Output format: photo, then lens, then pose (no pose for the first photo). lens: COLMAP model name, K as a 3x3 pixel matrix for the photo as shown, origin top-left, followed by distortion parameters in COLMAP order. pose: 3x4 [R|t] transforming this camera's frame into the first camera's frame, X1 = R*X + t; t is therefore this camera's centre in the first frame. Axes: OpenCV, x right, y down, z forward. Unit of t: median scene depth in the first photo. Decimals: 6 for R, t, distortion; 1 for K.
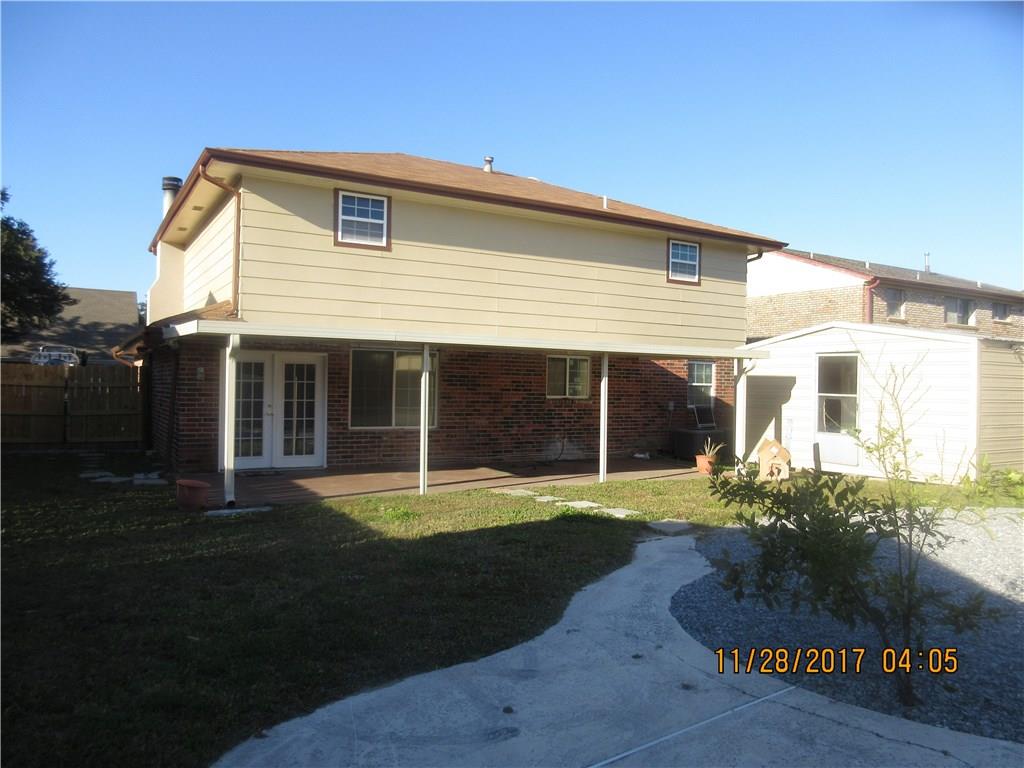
lens RADIAL K [[760.6, 0, 510.9], [0, 760.6, 384.4], [0, 0, 1]] dist [0.010939, -0.000443]
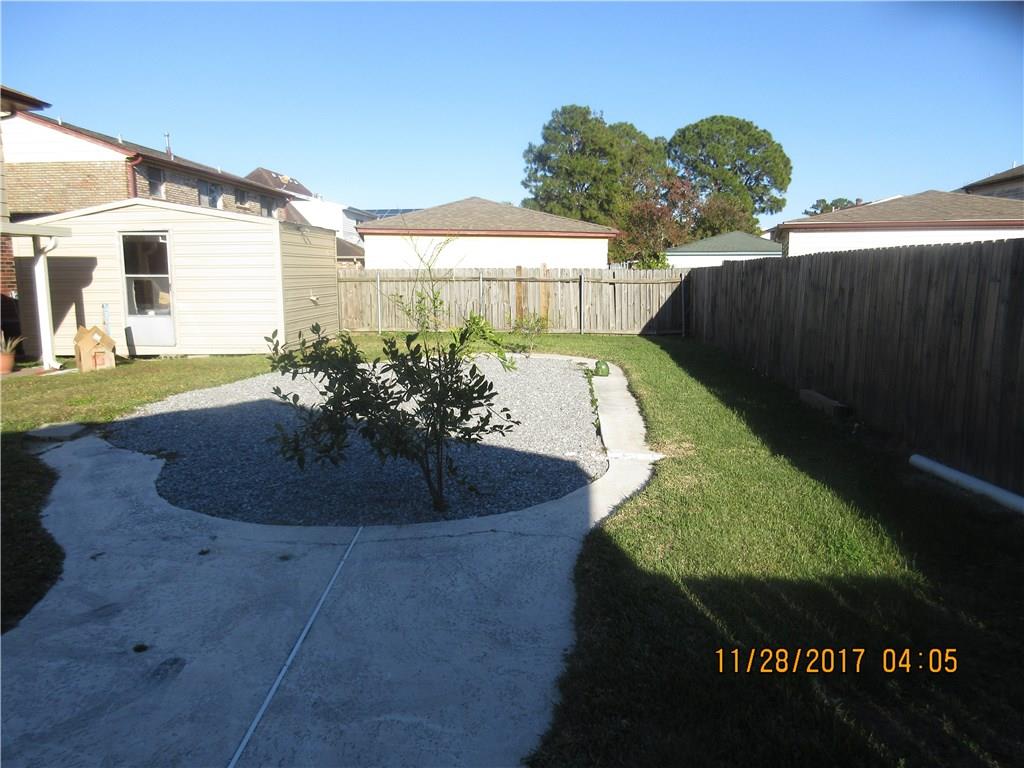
lens RADIAL K [[760.6, 0, 509.6], [0, 760.6, 377.6], [0, 0, 1]] dist [0.010939, -0.000443]
pose [[0.583288, -0.137209, 0.800593, -0.276091], [0.021504, 0.987893, 0.153642, 0.007364], [-0.811981, -0.072402, 0.579176, 0.138442]]
